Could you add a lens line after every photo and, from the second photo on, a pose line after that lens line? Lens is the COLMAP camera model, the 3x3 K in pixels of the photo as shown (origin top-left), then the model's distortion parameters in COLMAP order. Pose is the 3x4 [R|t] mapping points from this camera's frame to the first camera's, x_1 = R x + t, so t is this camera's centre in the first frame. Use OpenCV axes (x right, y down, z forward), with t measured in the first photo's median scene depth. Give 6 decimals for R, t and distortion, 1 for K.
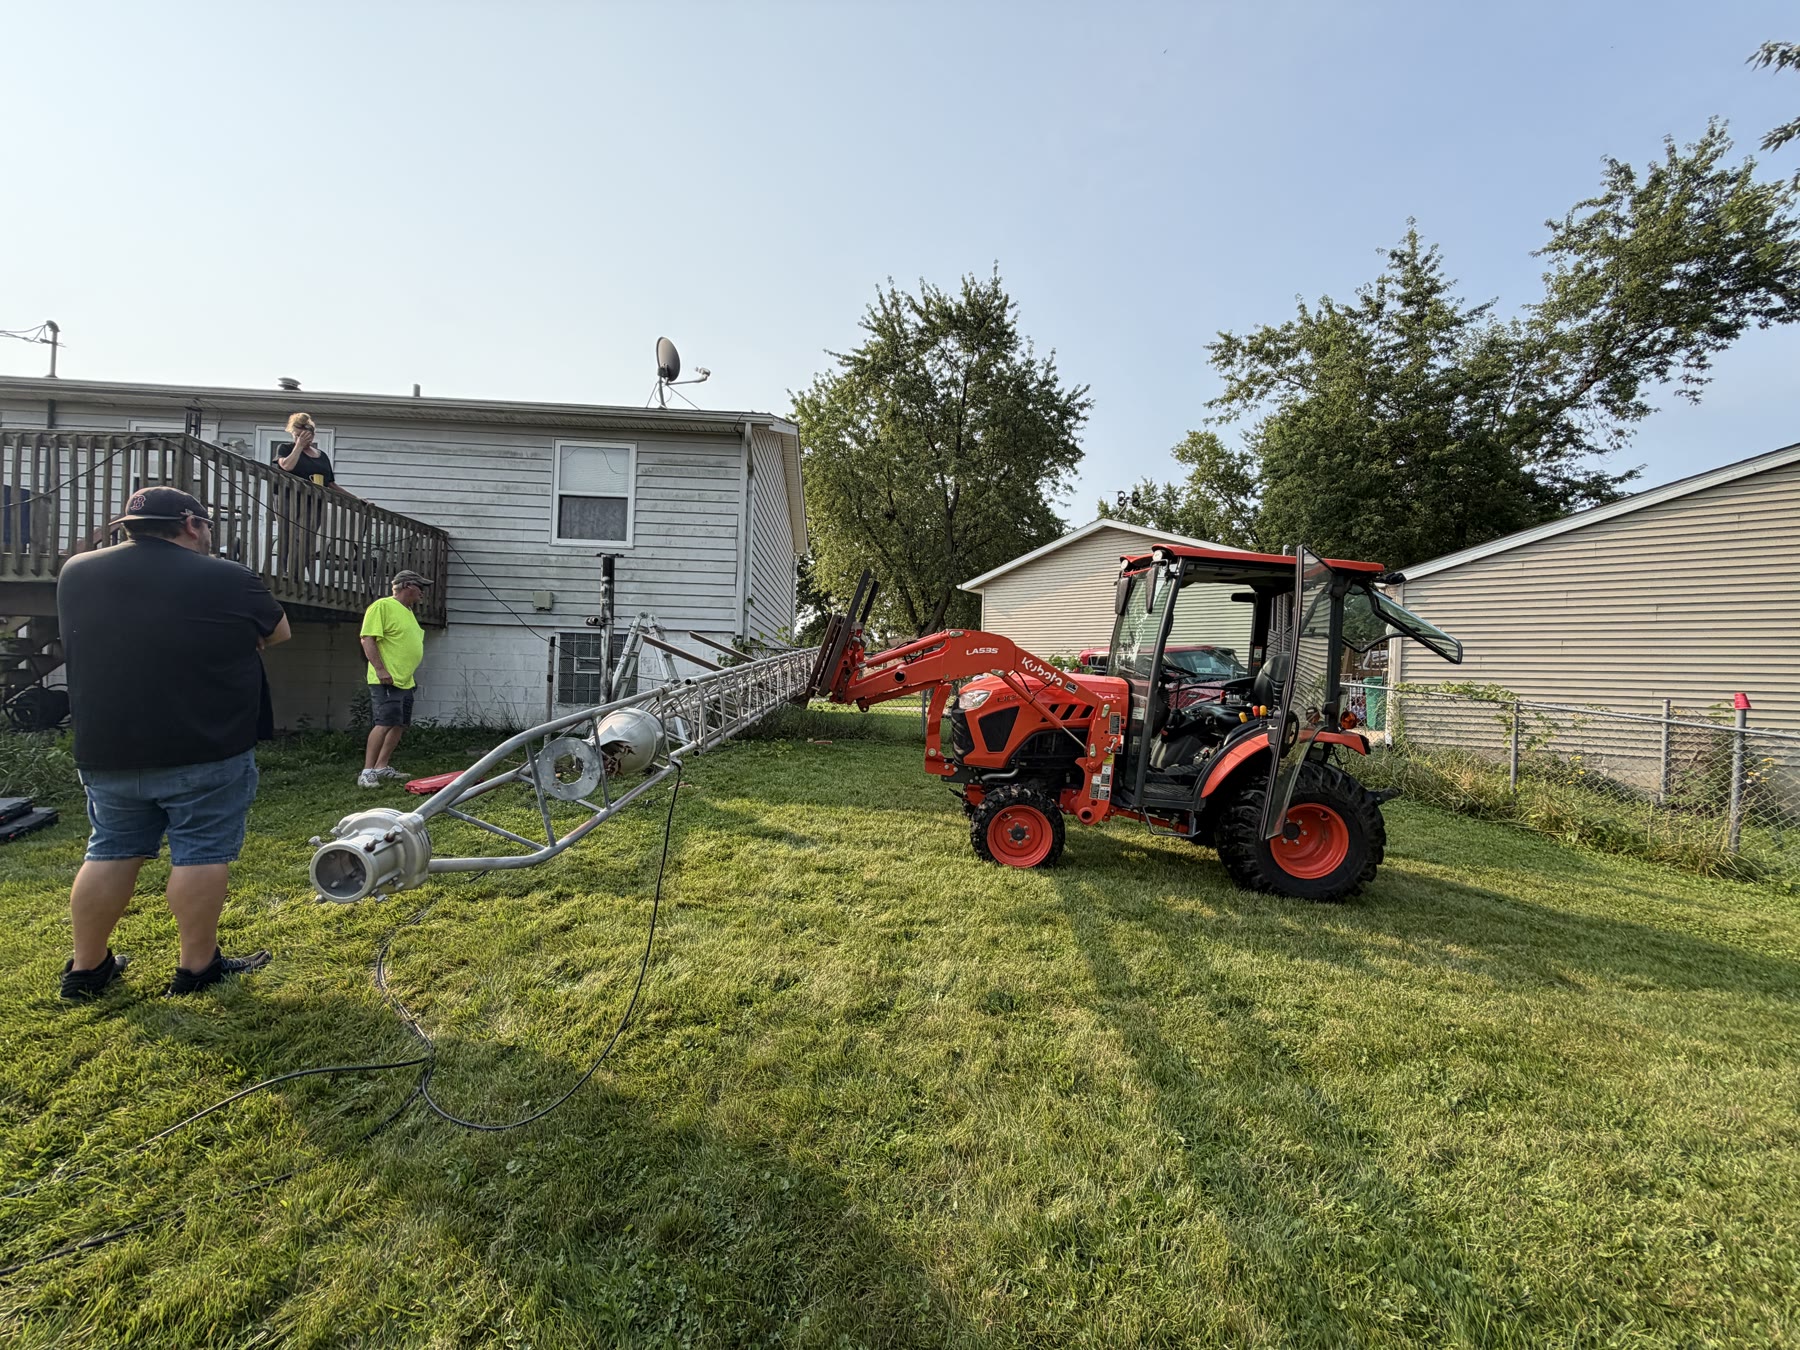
lens RADIAL K [[729.6, 0, 900.0], [0, 729.6, 675.0], [0, 0, 1]] dist [0.001361, -0.000142]
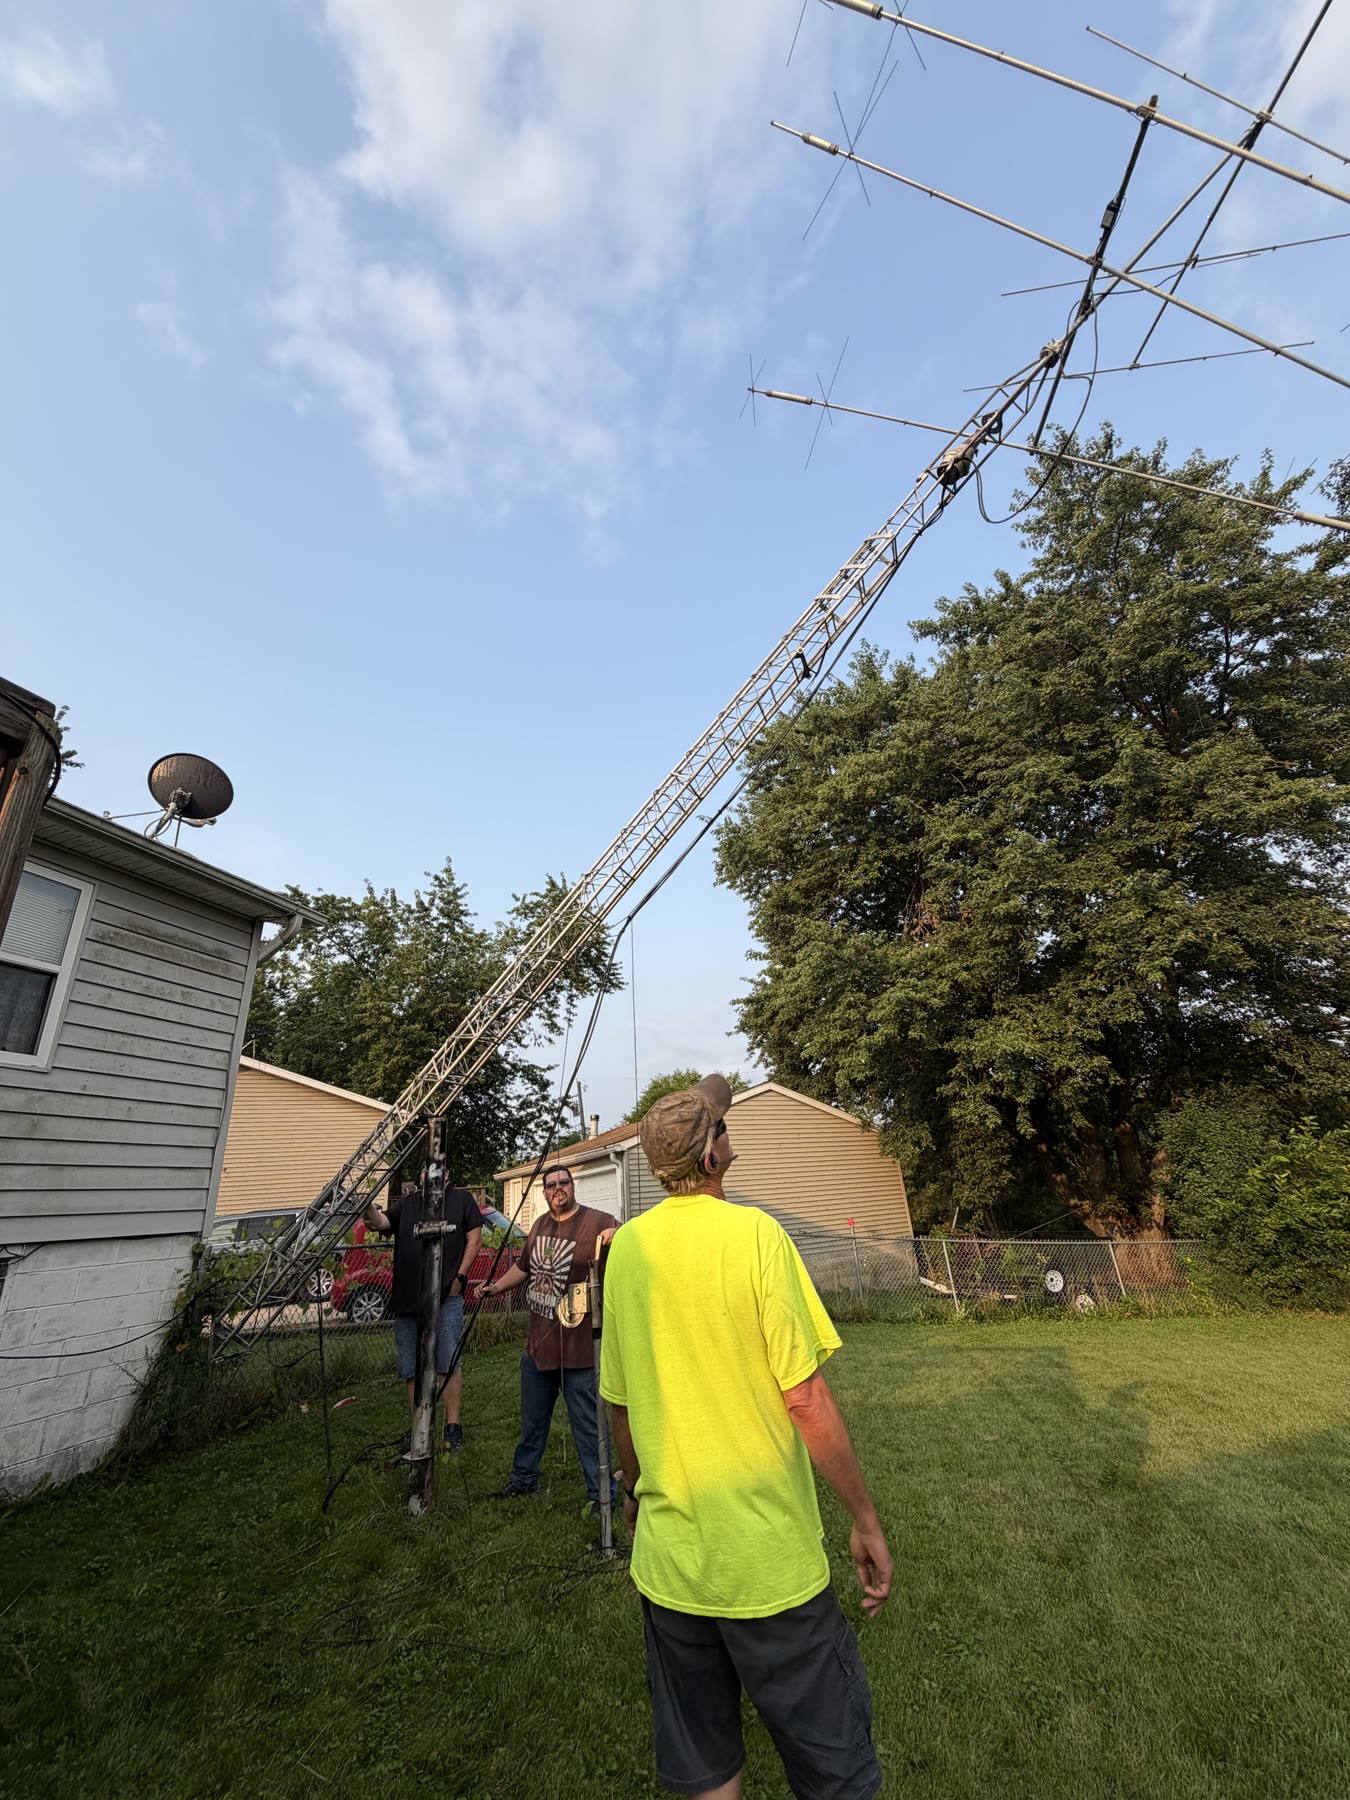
lens RADIAL K [[729.6, 0, 630.4], [0, 729.6, 902.5], [0, 0, 1]] dist [0.001361, -0.000142]
pose [[0.414574, 0.300386, 0.859009, -0.668713], [0.061031, 0.932647, -0.355591, -0.076941], [-0.907967, 0.199845, 0.368319, 0.415250]]
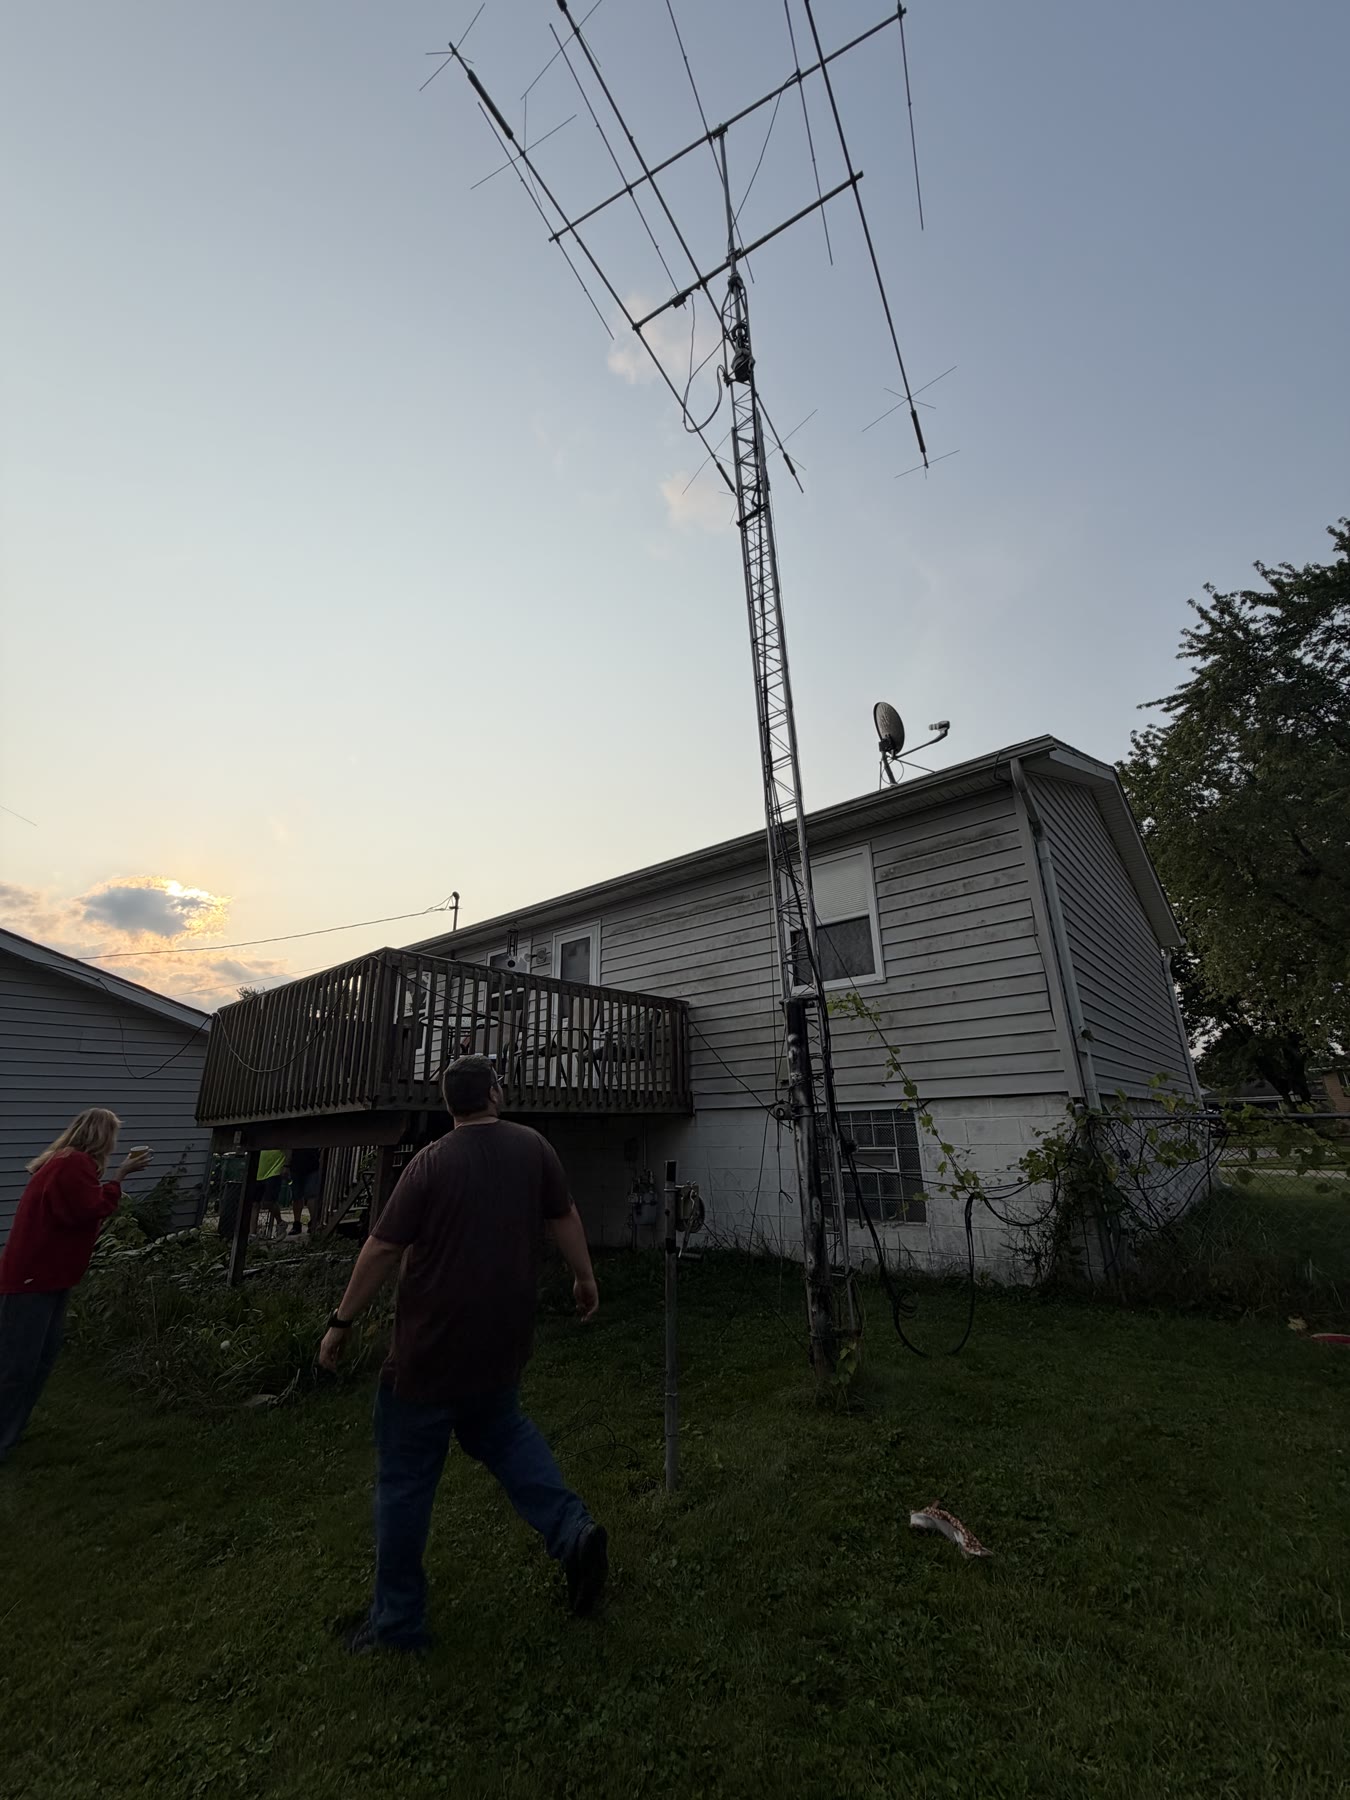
lens RADIAL K [[714.9, 0, 671.5], [0, 714.9, 892.4], [0, 0, 1]] dist [0.001415, 0.000057]
pose [[0.716561, -0.261900, -0.646489, -0.043079], [0.055062, 0.945181, -0.321872, -0.043494], [0.695347, 0.195044, 0.691701, 0.356858]]
